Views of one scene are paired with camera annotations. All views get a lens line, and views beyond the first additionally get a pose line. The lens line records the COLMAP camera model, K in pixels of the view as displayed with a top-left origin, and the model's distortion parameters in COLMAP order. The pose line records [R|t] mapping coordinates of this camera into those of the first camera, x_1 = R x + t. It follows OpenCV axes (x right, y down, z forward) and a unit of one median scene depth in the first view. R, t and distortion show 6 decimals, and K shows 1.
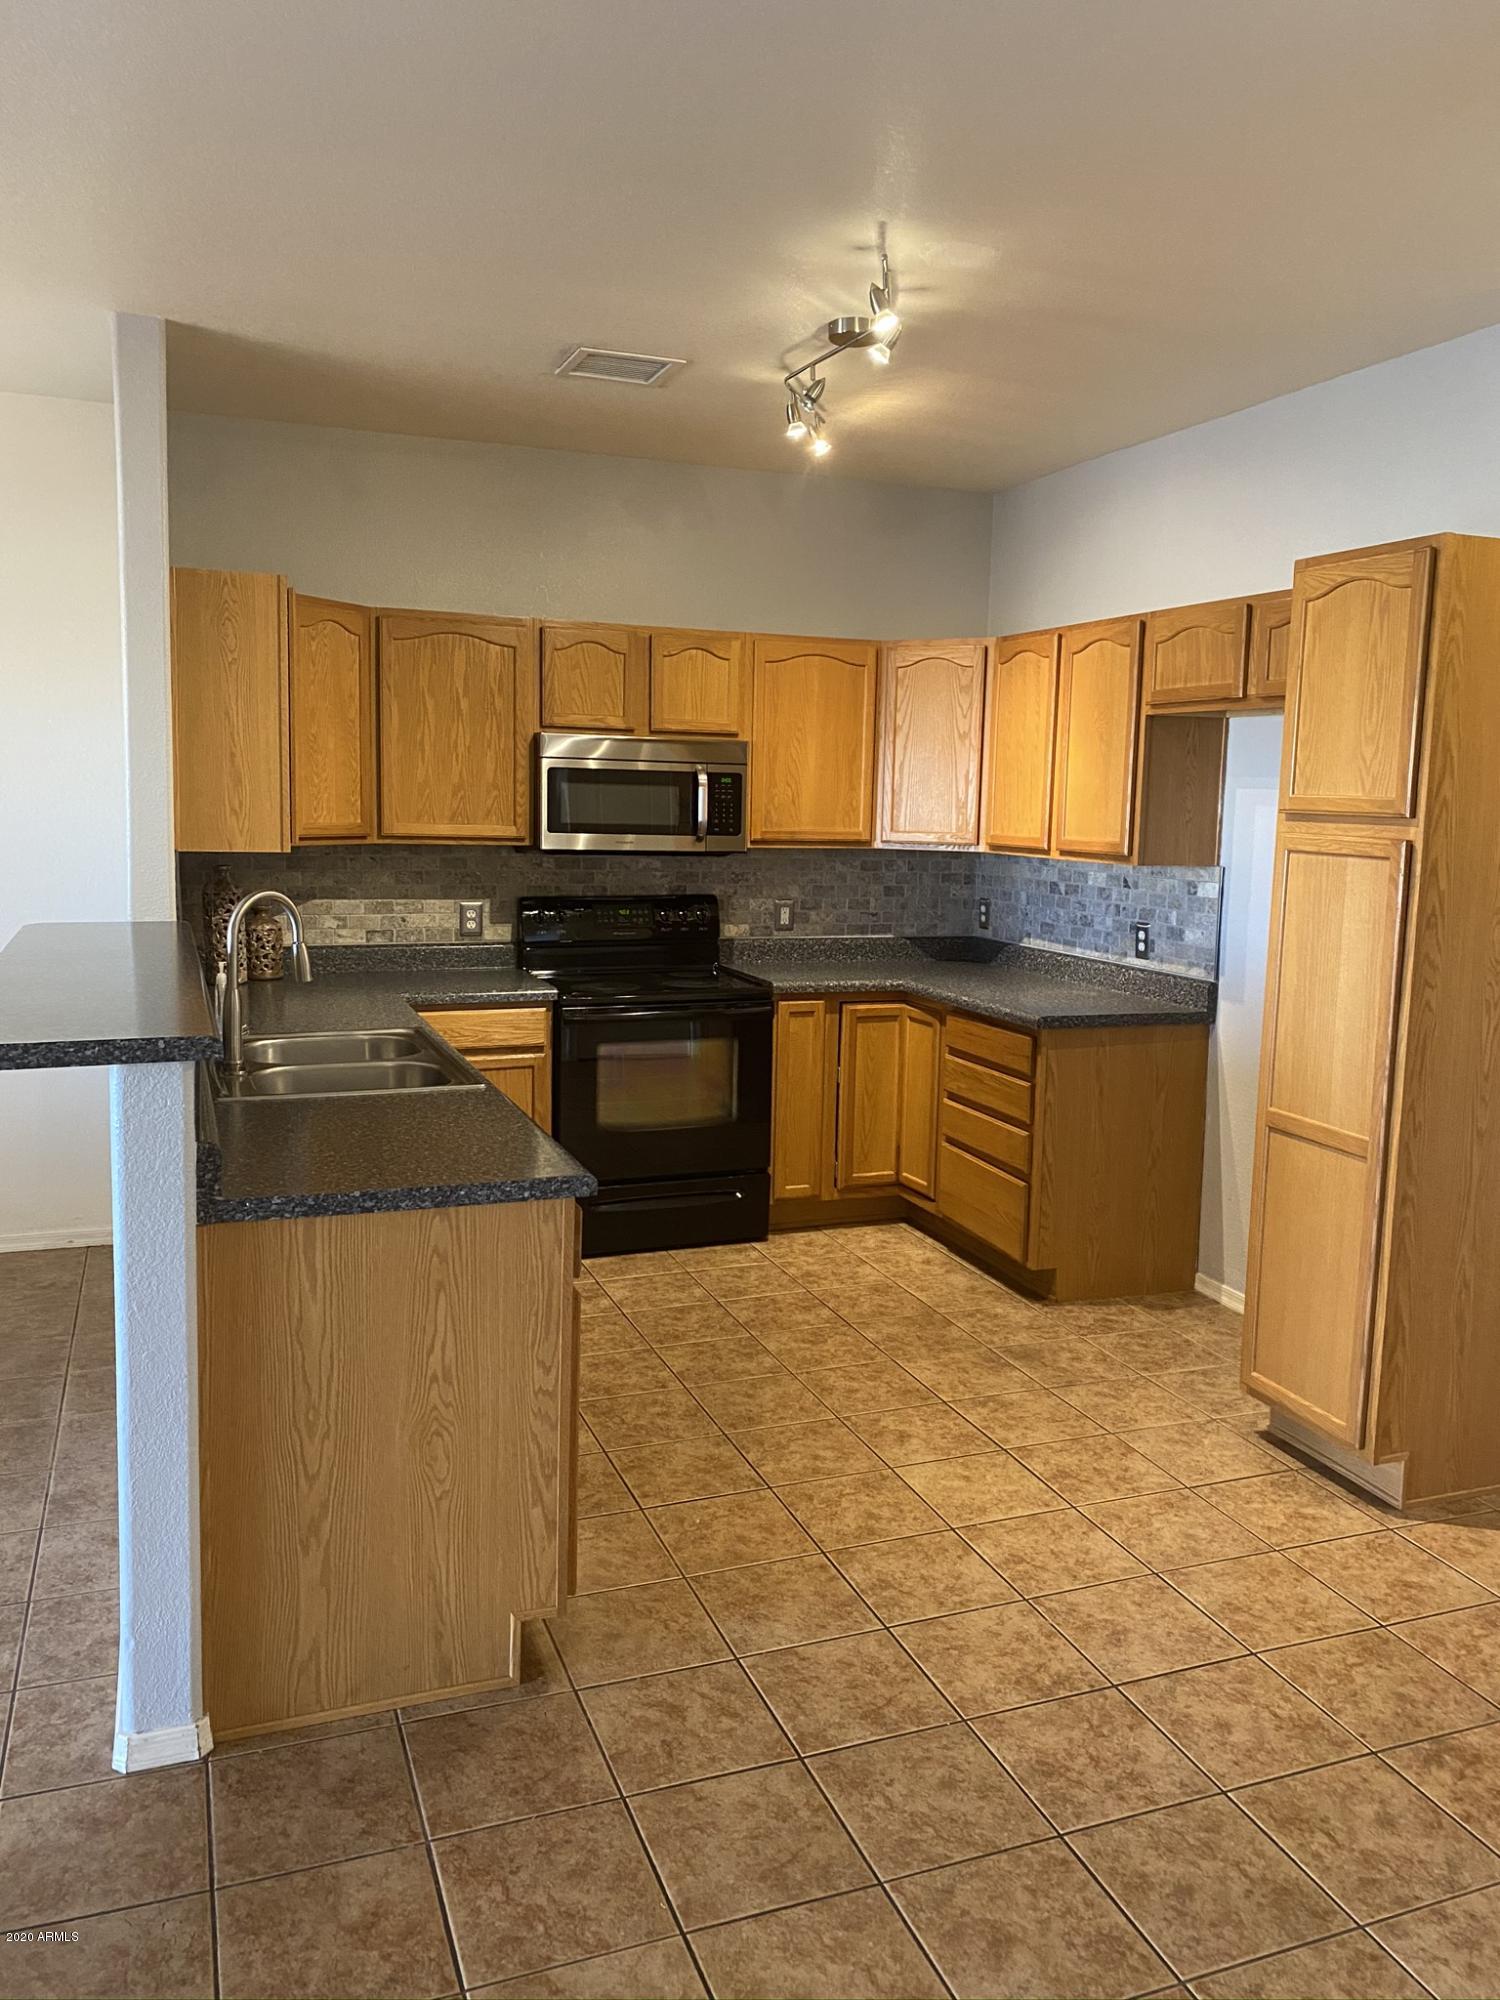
lens RADIAL K [[1544.2, 0, 756.1], [0, 1544.2, 991.1], [0, 0, 1]] dist [0.024389, -0.006770]
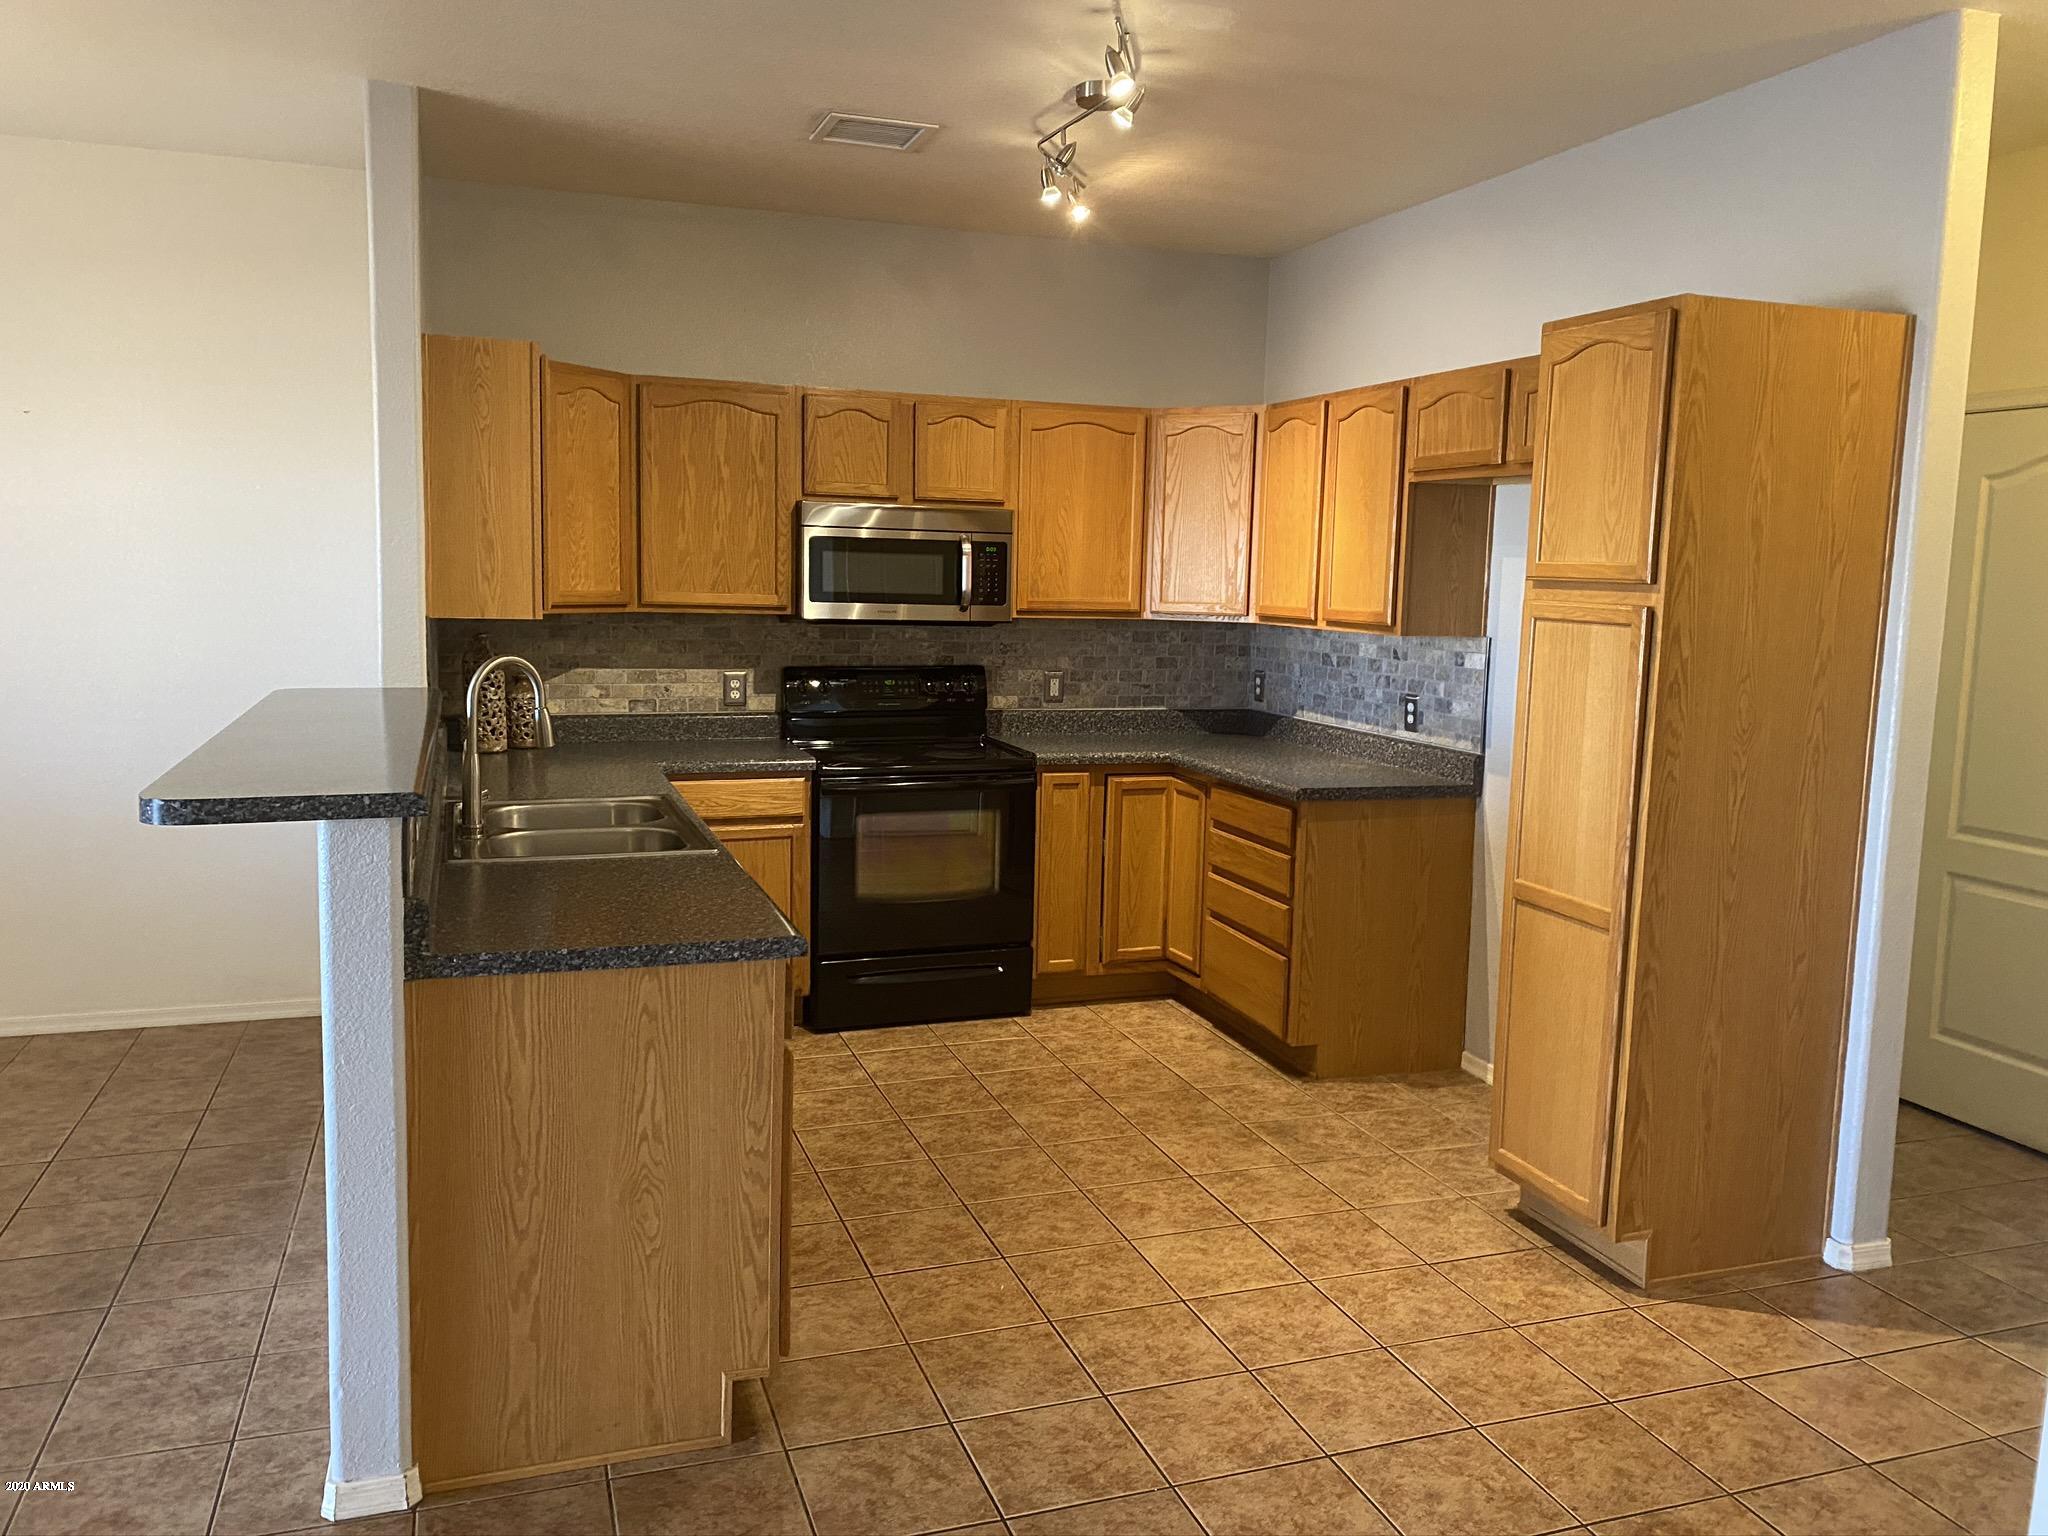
lens RADIAL K [[1581.2, 0, 1027.2], [0, 1581.2, 767.8], [0, 0, 1]] dist [0.024389, -0.006770]
pose [[0.999544, 0.004959, -0.029773, 0.051747], [-0.005032, 0.999985, -0.002364, 0.008579], [0.029761, 0.002513, 0.999554, -0.017225]]
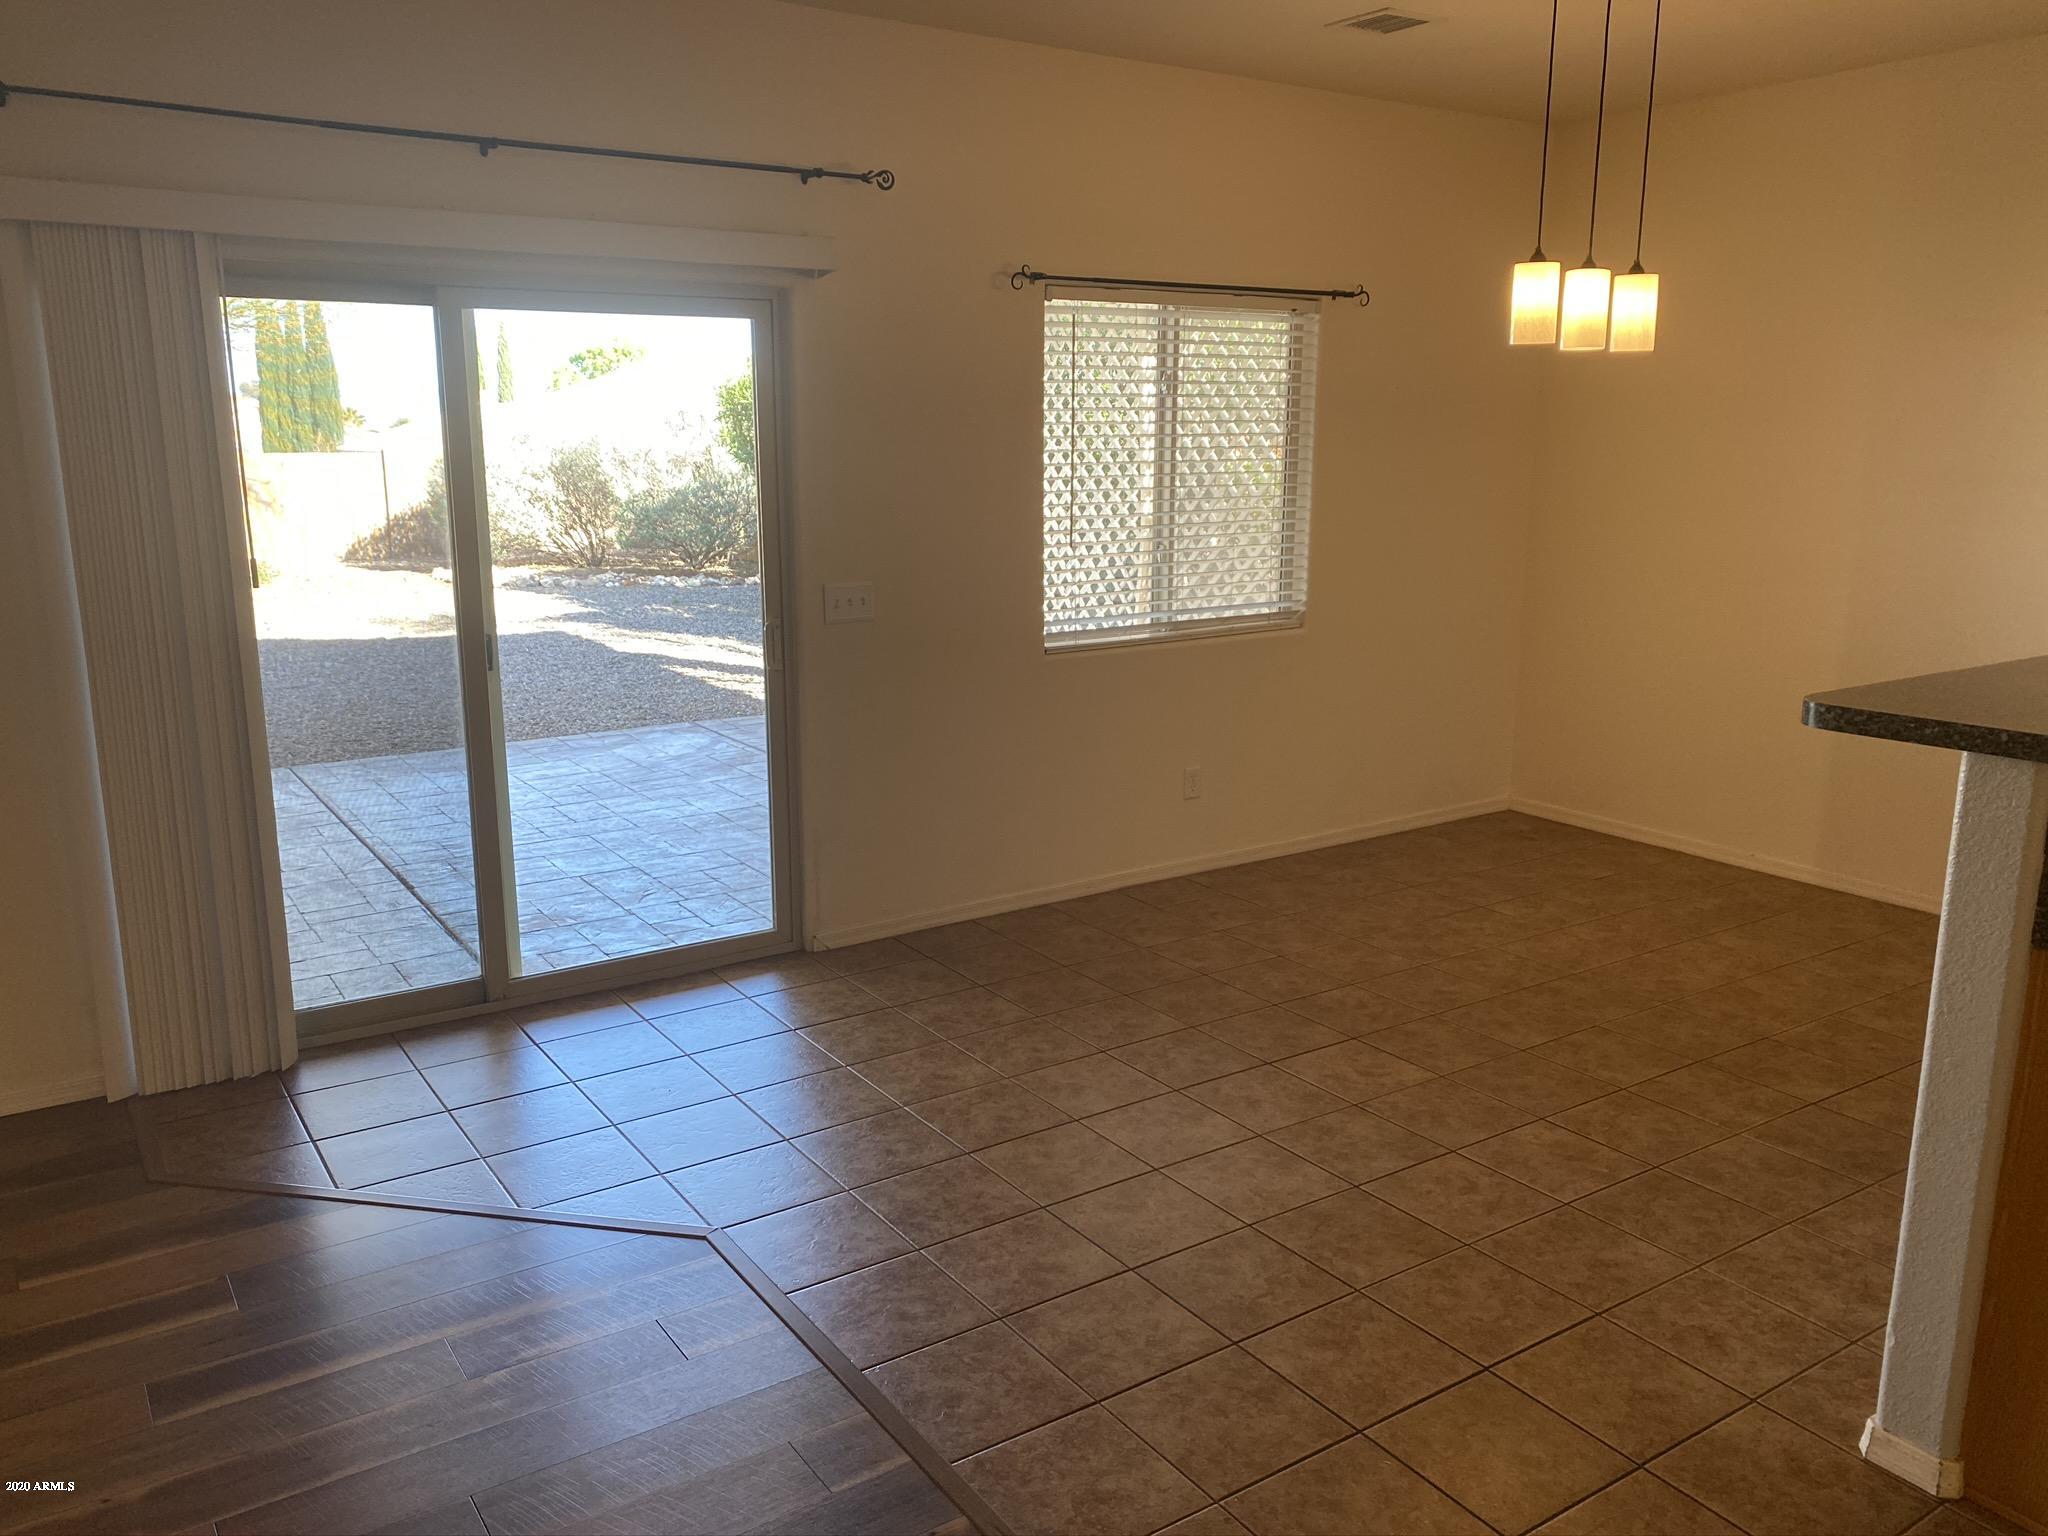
lens RADIAL K [[1581.2, 0, 1029.1], [0, 1581.2, 772.7], [0, 0, 1]] dist [0.024389, -0.006770]
pose [[0.227387, 0.186475, -0.955783, 0.254752], [-0.126550, 0.978830, 0.160865, -0.015456], [0.965547, 0.084376, 0.246172, 0.137885]]
